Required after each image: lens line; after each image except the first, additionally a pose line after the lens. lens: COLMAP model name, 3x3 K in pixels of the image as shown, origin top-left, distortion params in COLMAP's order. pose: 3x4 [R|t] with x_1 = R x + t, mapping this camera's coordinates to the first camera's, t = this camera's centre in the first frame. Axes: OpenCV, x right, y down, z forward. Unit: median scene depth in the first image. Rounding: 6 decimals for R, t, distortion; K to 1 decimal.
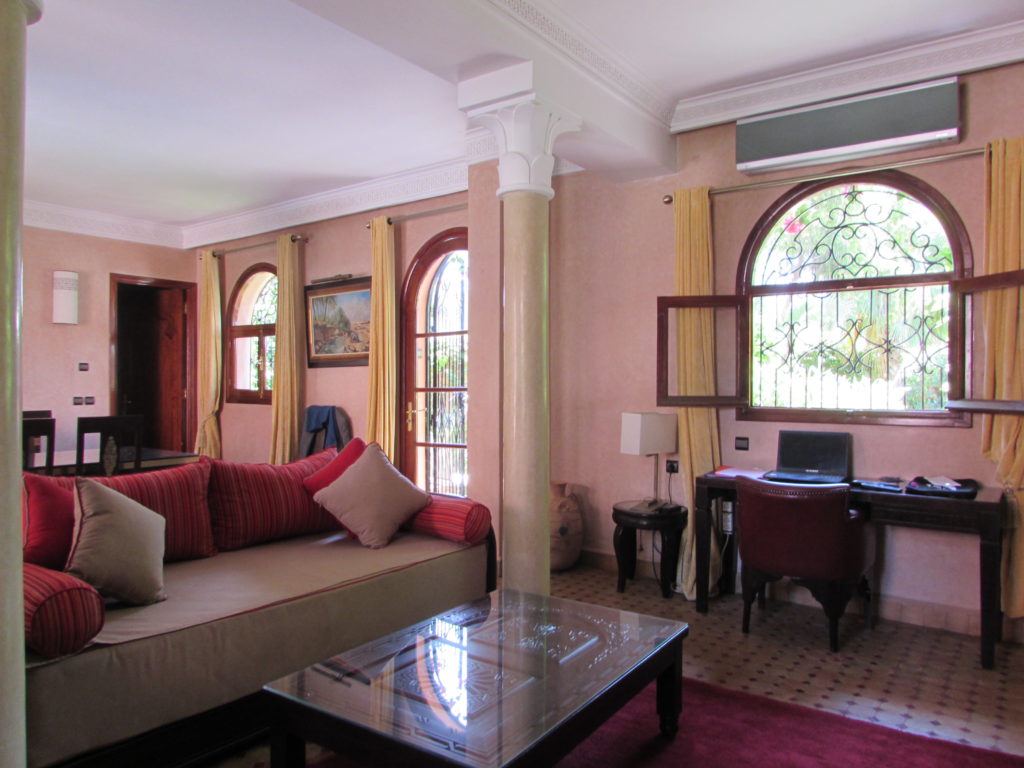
lens RADIAL K [[714.9, 0, 514.3], [0, 714.9, 381.4], [0, 0, 1]] dist [-0.041503, 0.013293]
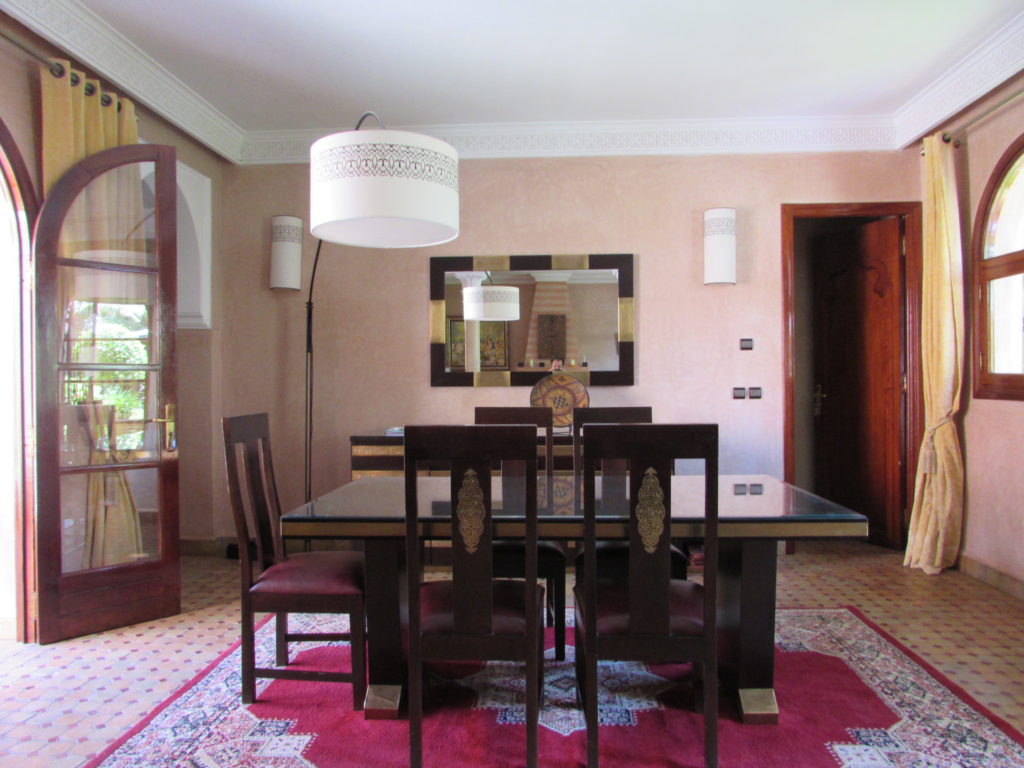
lens RADIAL K [[714.9, 0, 514.3], [0, 714.9, 381.4], [0, 0, 1]] dist [-0.041503, 0.013293]
pose [[0.537096, -0.005275, -0.843505, -0.132322], [0.012329, 0.999923, 0.001597, 0.011373], [0.843431, -0.011257, 0.537119, 0.397577]]
